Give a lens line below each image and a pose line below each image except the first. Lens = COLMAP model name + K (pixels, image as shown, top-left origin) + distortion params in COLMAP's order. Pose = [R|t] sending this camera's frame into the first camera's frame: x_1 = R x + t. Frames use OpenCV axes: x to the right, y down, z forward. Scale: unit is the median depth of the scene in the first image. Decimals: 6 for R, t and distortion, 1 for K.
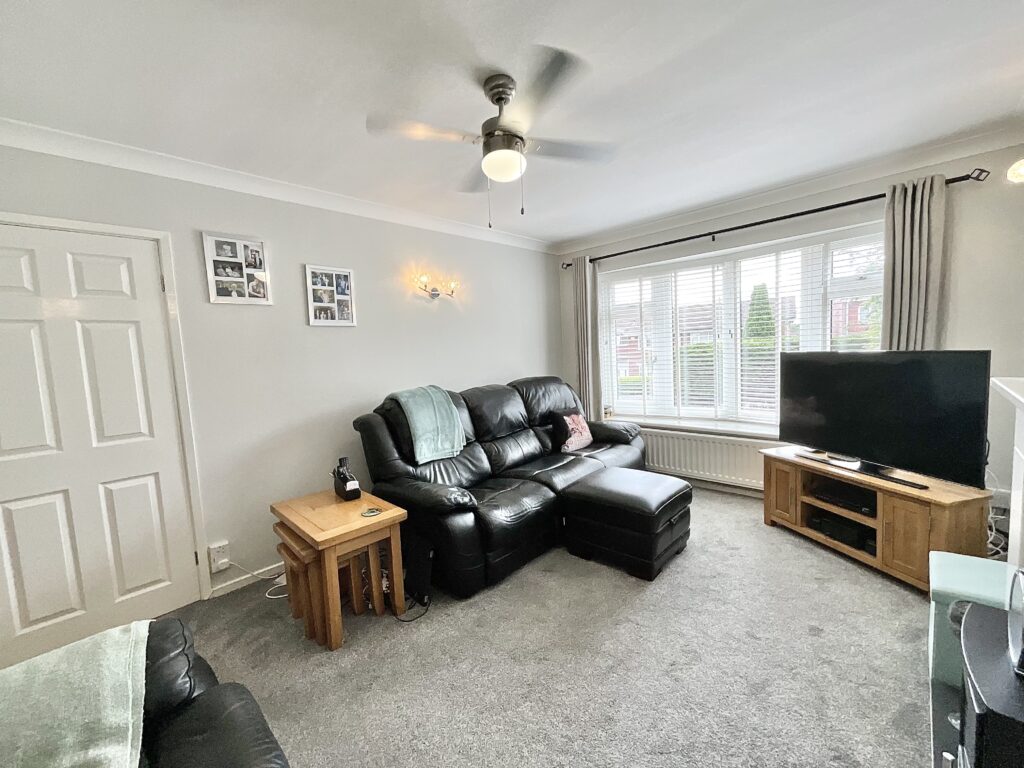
lens RADIAL K [[412.7, 0, 512.0], [0, 412.7, 384.0], [0, 0, 1]] dist [-0.000054, 0.000030]
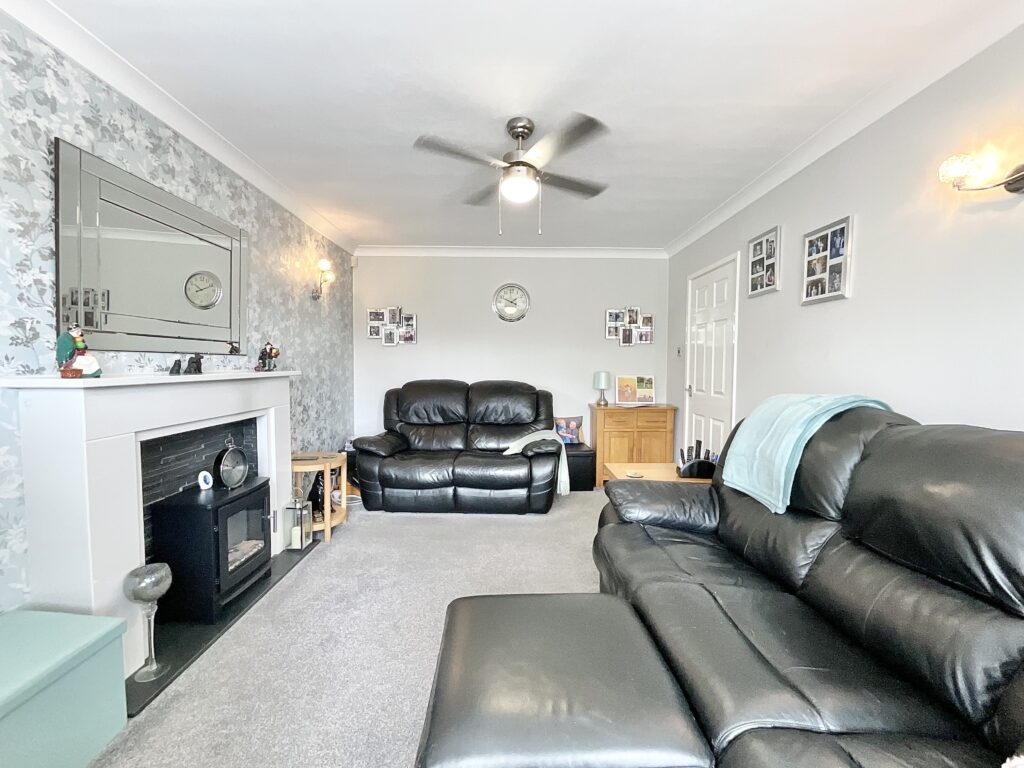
lens RADIAL K [[412.7, 0, 512.0], [0, 412.7, 384.0], [0, 0, 1]] dist [-0.000054, 0.000030]
pose [[-0.713191, 0.082108, -0.696144, 0.561934], [-0.029735, 0.988678, 0.147075, -0.089440], [0.700339, 0.125592, -0.702675, 1.210456]]
